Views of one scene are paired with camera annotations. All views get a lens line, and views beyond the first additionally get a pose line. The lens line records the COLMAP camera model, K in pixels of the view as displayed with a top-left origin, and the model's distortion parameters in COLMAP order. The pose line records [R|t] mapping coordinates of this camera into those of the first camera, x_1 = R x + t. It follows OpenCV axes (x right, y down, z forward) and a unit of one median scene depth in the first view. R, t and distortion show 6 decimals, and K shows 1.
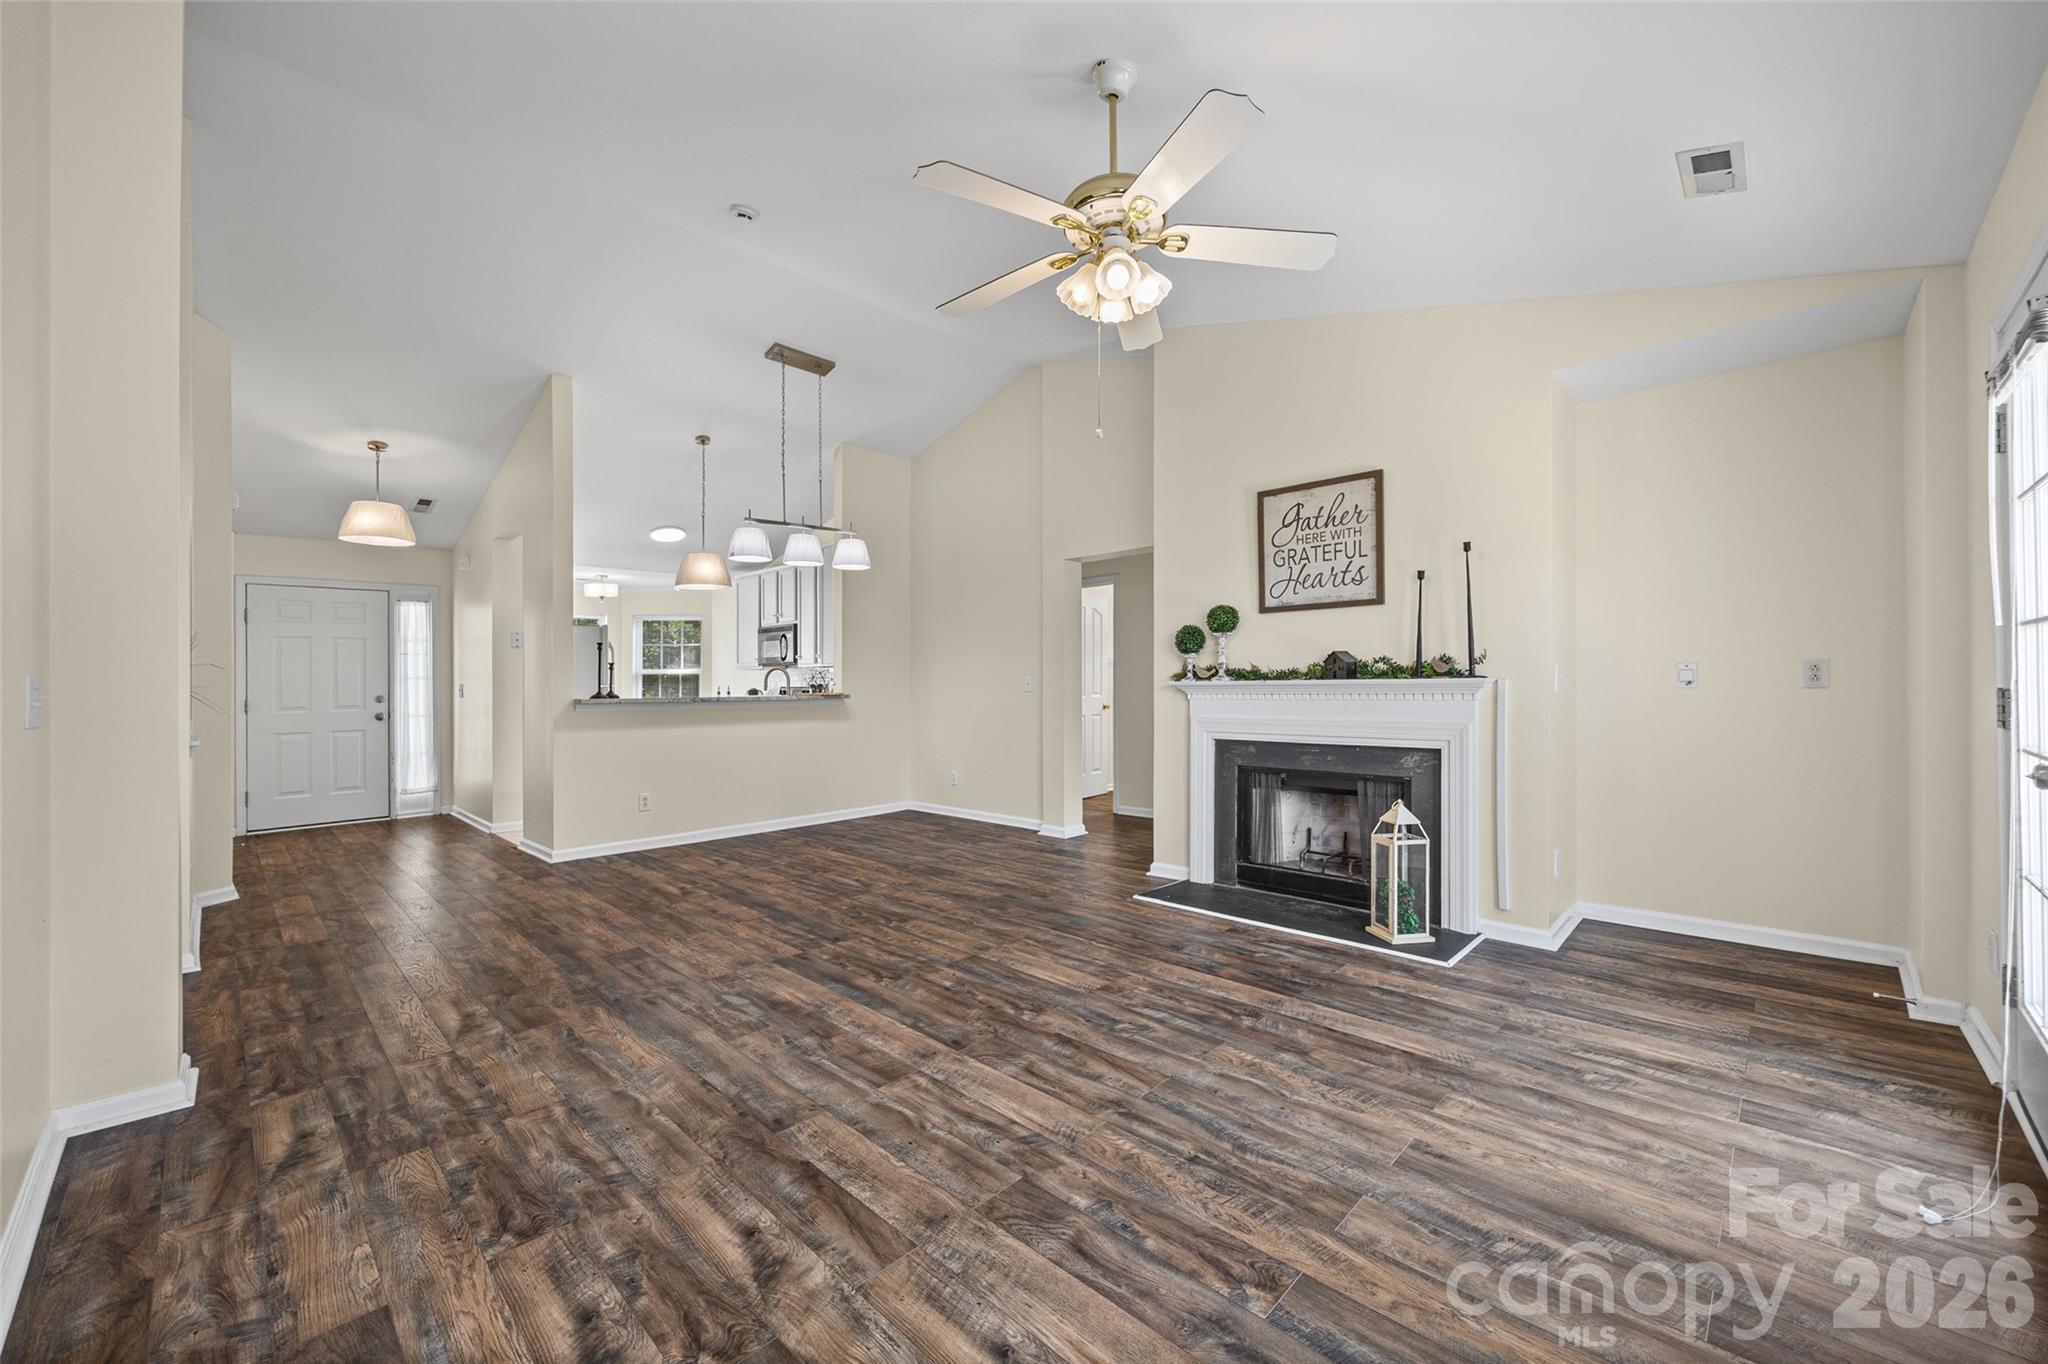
lens RADIAL K [[800.9, 0, 1034.2], [0, 800.9, 652.3], [0, 0, 1]] dist [-0.004342, 0.000168]
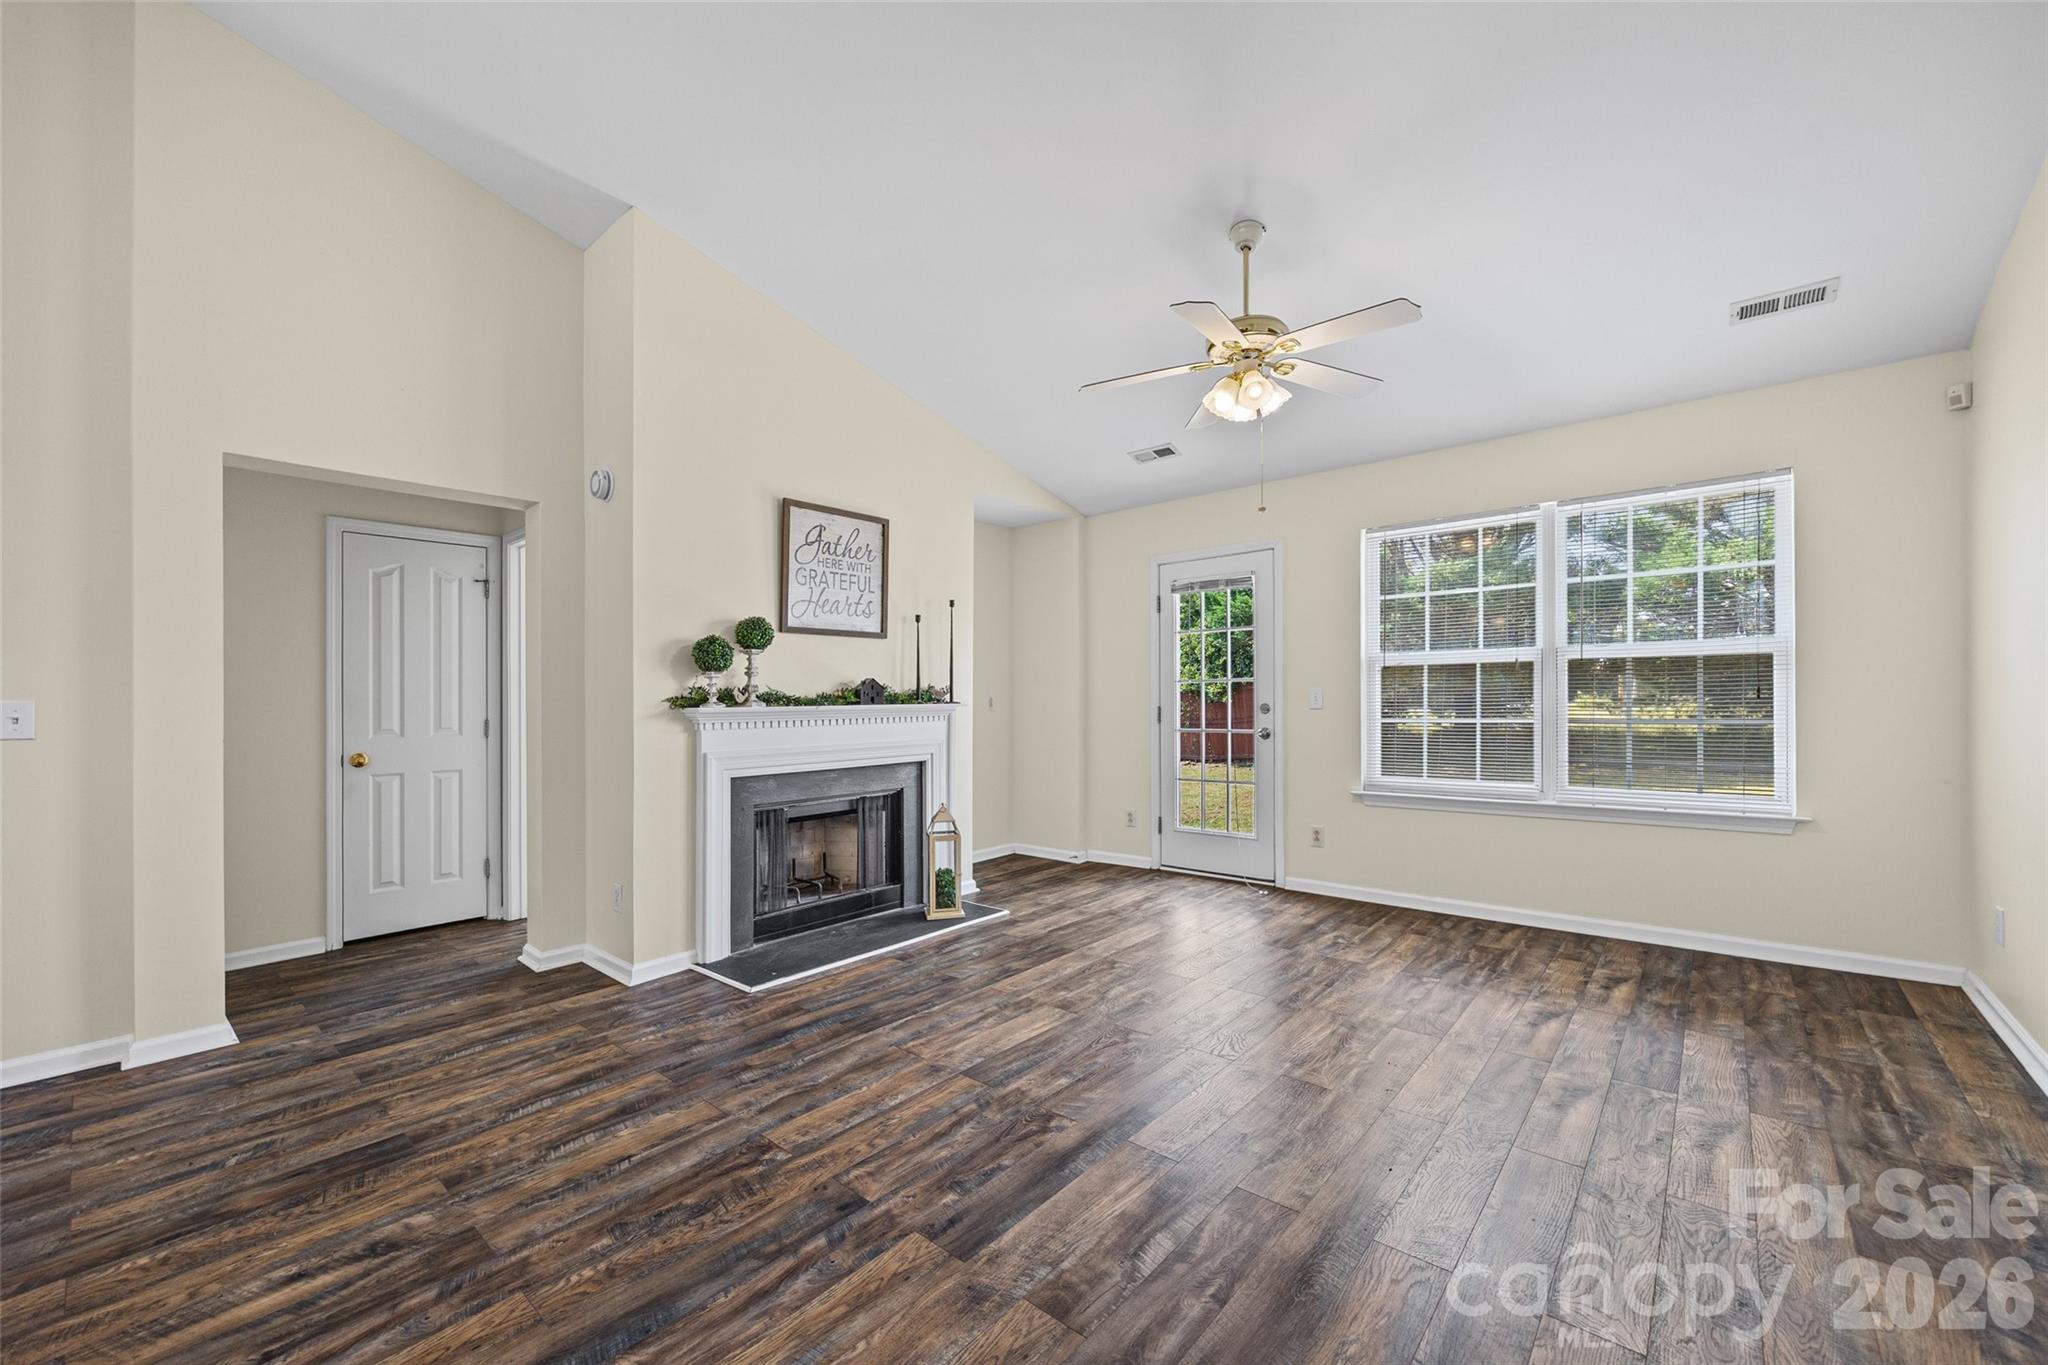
lens RADIAL K [[800.9, 0, 1039.5], [0, 800.9, 702.5], [0, 0, 1]] dist [-0.004342, 0.000168]
pose [[-0.058161, 0.007578, 0.998278, -0.976253], [-0.023036, 0.999695, -0.008931, 0.048947], [-0.998041, -0.023515, -0.057968, 1.164550]]
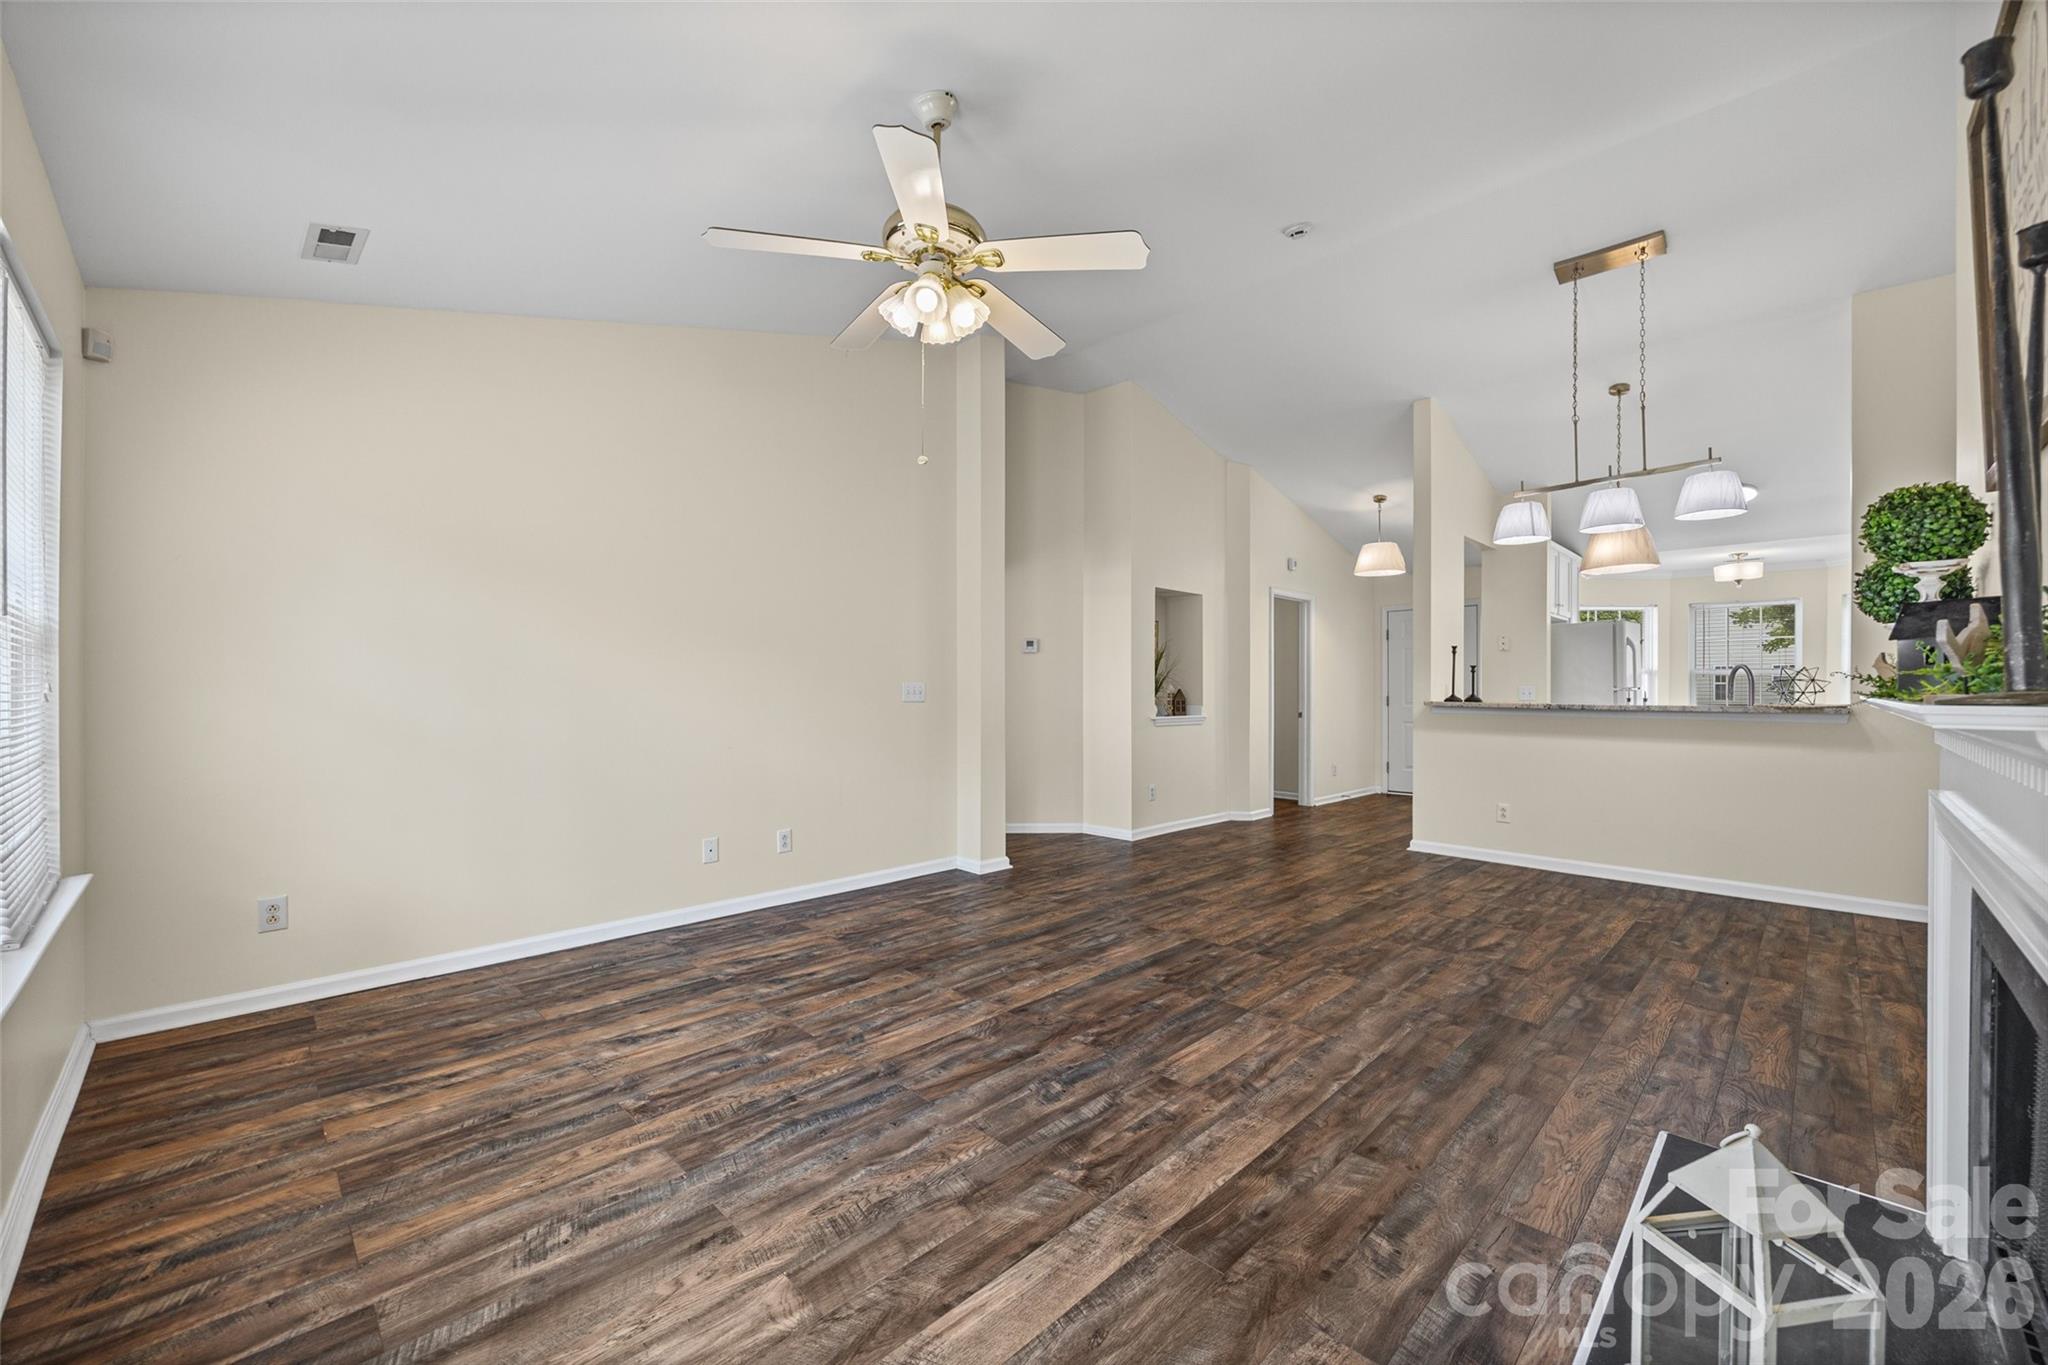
lens RADIAL K [[800.9, 0, 1033.9], [0, 800.9, 682.1], [0, 0, 1]] dist [-0.004342, 0.000168]
pose [[-0.020135, 0.003654, -0.999791, 0.931405], [0.037625, 0.999288, 0.002894, 0.020092], [0.999089, -0.037559, -0.020258, 0.953881]]
